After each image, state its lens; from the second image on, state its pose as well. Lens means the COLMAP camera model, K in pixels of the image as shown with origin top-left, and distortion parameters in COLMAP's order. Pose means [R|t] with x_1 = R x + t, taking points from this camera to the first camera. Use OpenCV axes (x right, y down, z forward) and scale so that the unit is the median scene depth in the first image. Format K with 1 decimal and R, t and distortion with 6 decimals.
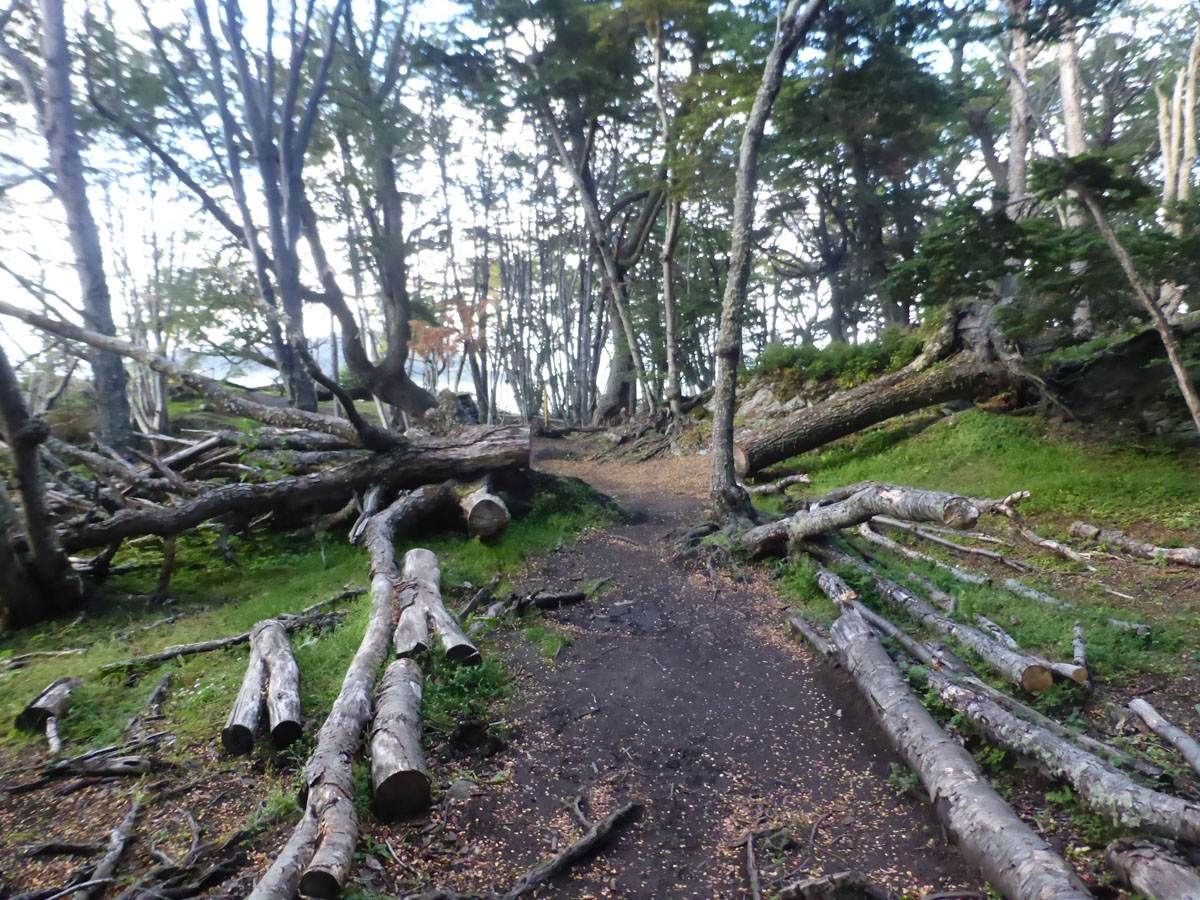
lens RADIAL K [[862.8, 0, 600.2], [0, 862.8, 448.5], [0, 0, 1]] dist [-0.038451, -0.001393]
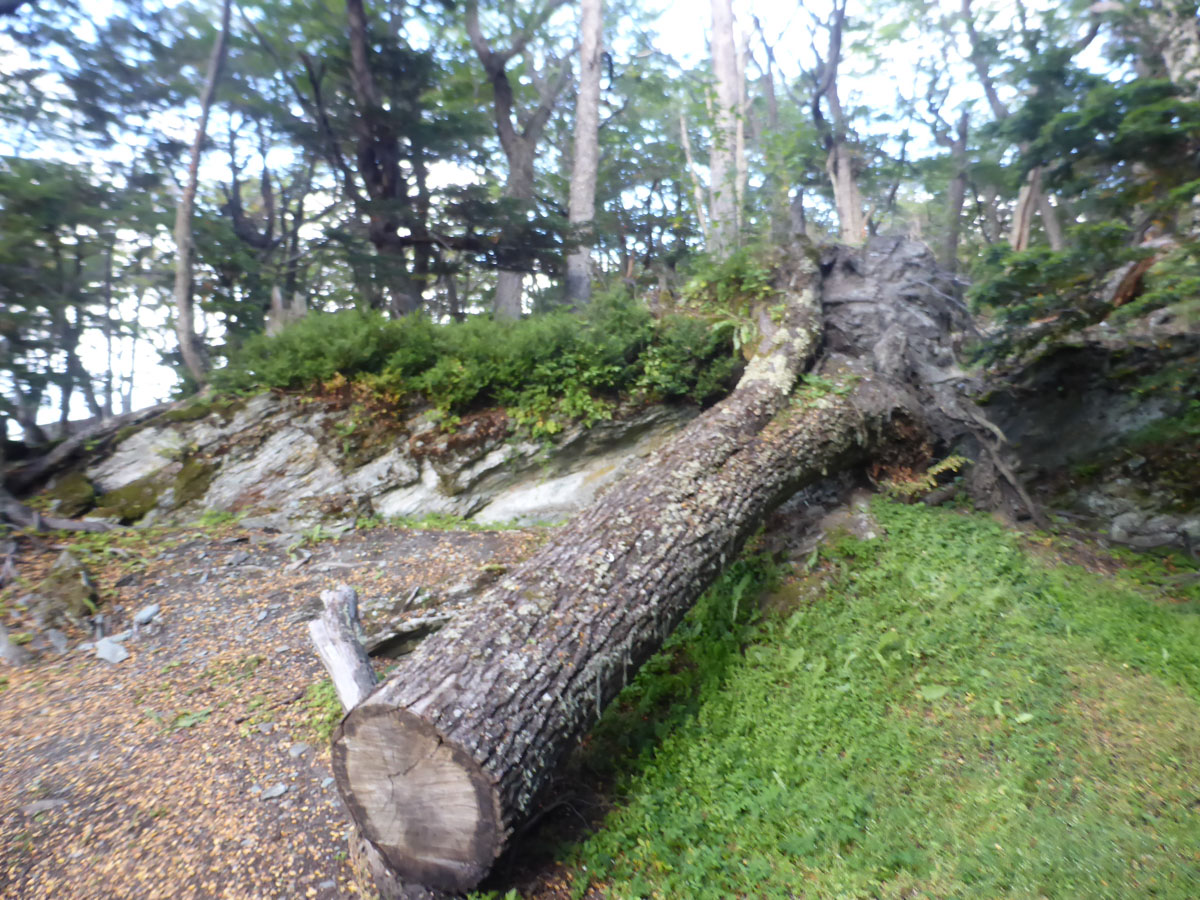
lens RADIAL K [[862.8, 0, 602.1], [0, 862.8, 449.7], [0, 0, 1]] dist [-0.038451, -0.001393]
pose [[0.742793, 0.026016, 0.669015, 0.051069], [0.017715, 0.998131, -0.058483, -0.039209], [-0.669286, 0.055293, 0.740944, 0.671981]]
